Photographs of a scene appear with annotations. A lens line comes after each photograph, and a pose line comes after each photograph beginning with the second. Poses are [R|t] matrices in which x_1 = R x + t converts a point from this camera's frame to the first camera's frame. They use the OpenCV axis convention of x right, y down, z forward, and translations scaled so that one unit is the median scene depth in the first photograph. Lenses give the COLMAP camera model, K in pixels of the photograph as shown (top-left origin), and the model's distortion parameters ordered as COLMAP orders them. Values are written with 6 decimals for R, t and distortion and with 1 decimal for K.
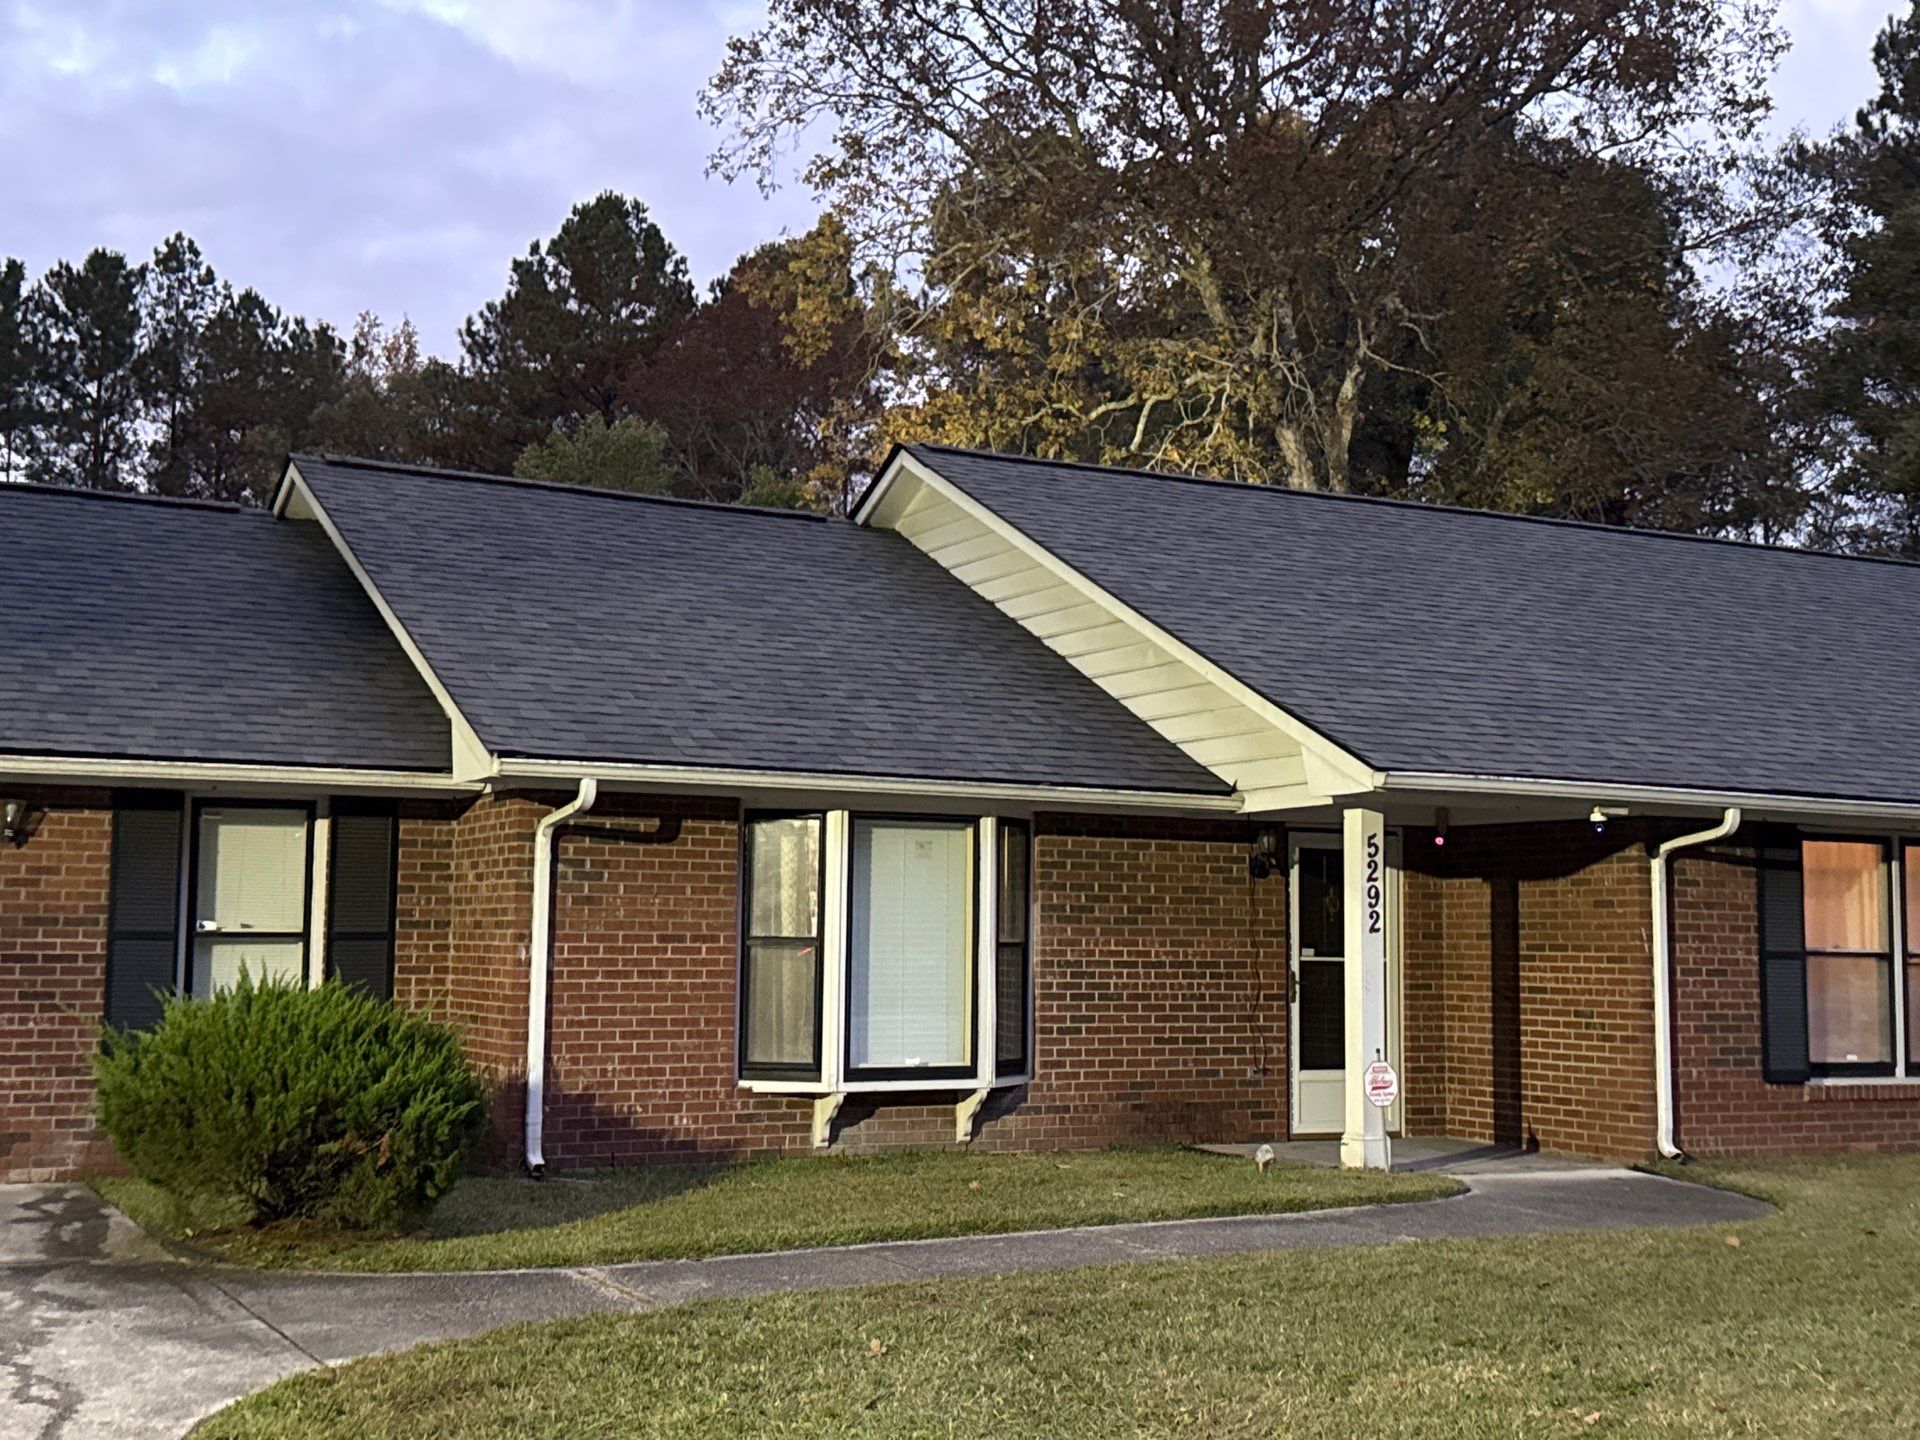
lens RADIAL K [[2339.4, 0, 955.7], [0, 2339.4, 726.9], [0, 0, 1]] dist [0.180711, -0.408287]
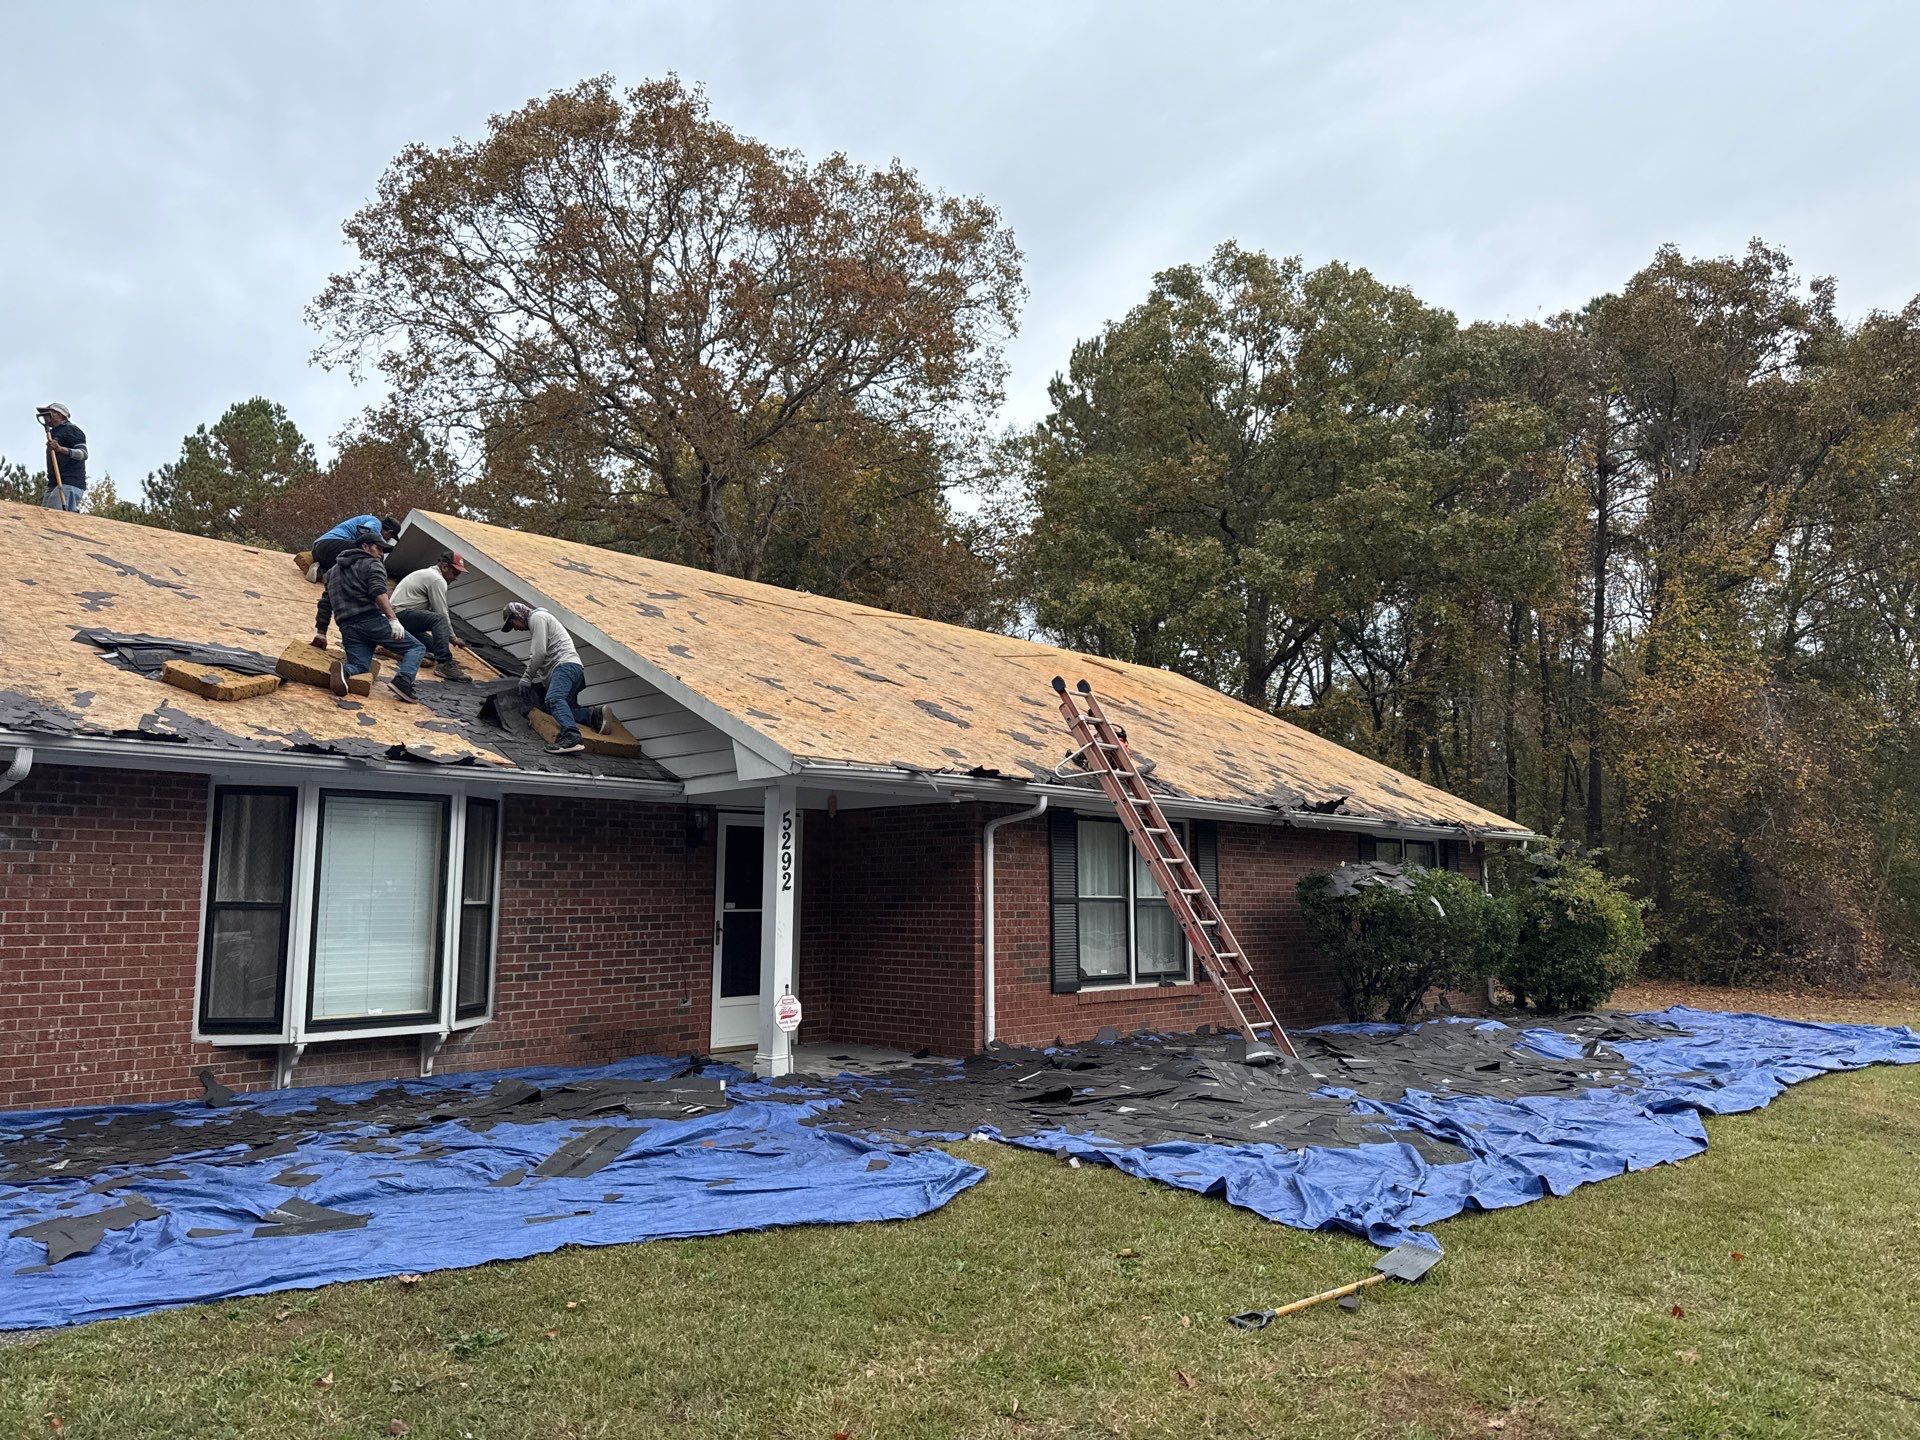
lens RADIAL K [[1357.6, 0, 1004.4], [0, 1357.6, 726.4], [0, 0, 1]] dist [0.018419, -0.035736]
pose [[0.937772, 0.029100, 0.346030, 0.032834], [-0.018336, 0.999242, -0.034339, 0.021601], [-0.346767, 0.025857, 0.937595, 0.265483]]
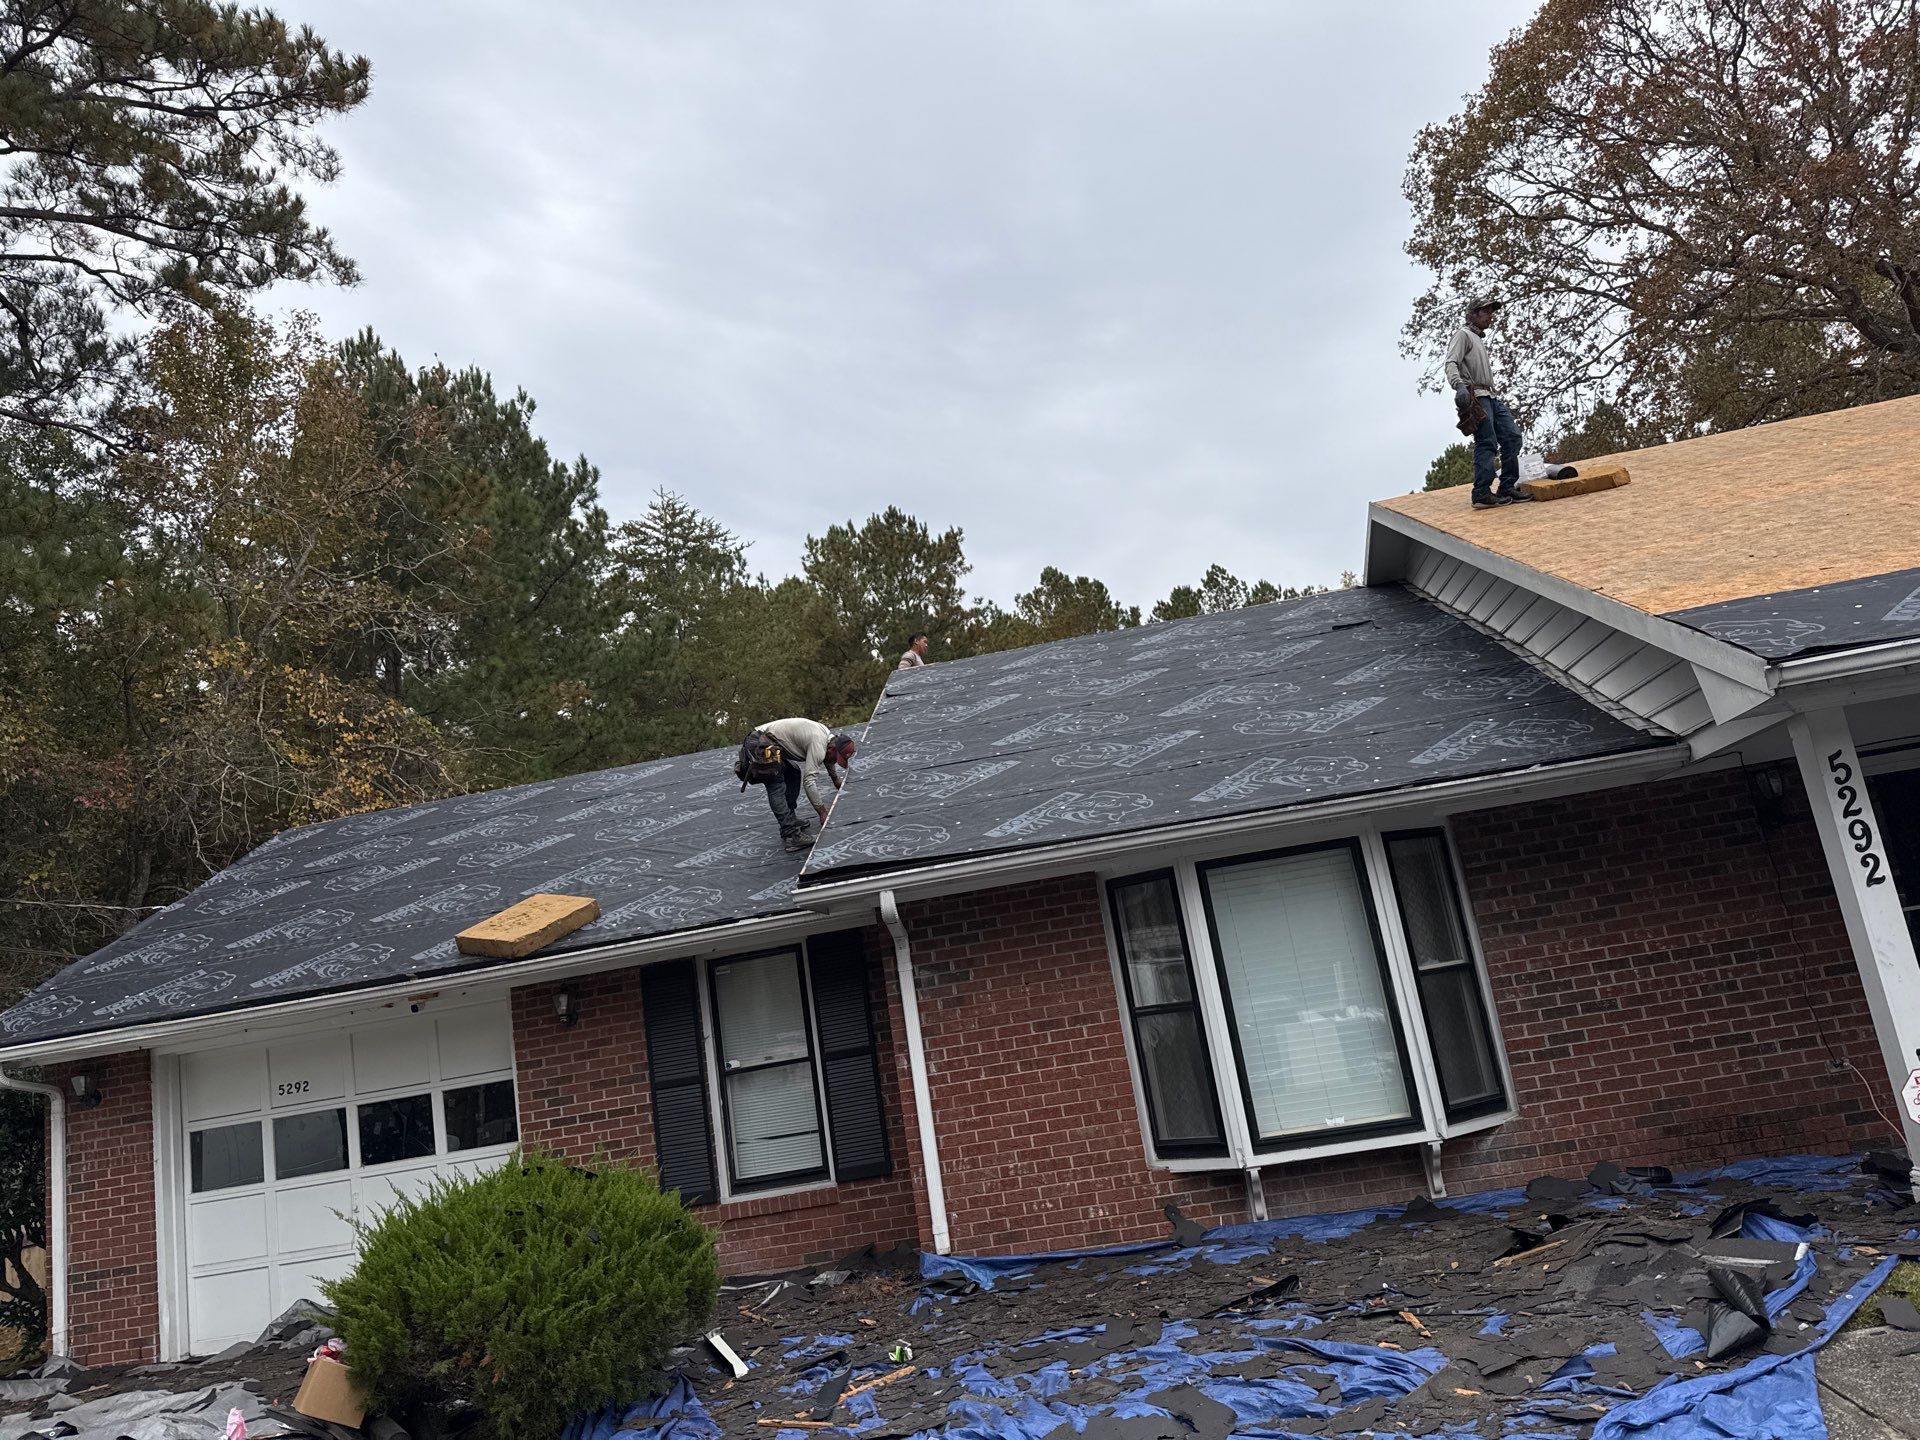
lens RADIAL K [[1358.0, 0, 919.2], [0, 1358.0, 698.5], [0, 0, 1]] dist [0.090947, -0.129437]
pose [[0.794752, -0.267483, -0.544814, 0.177419], [0.215463, 0.963523, -0.158745, 0.033549], [0.567402, 0.008775, 0.823394, 0.450548]]
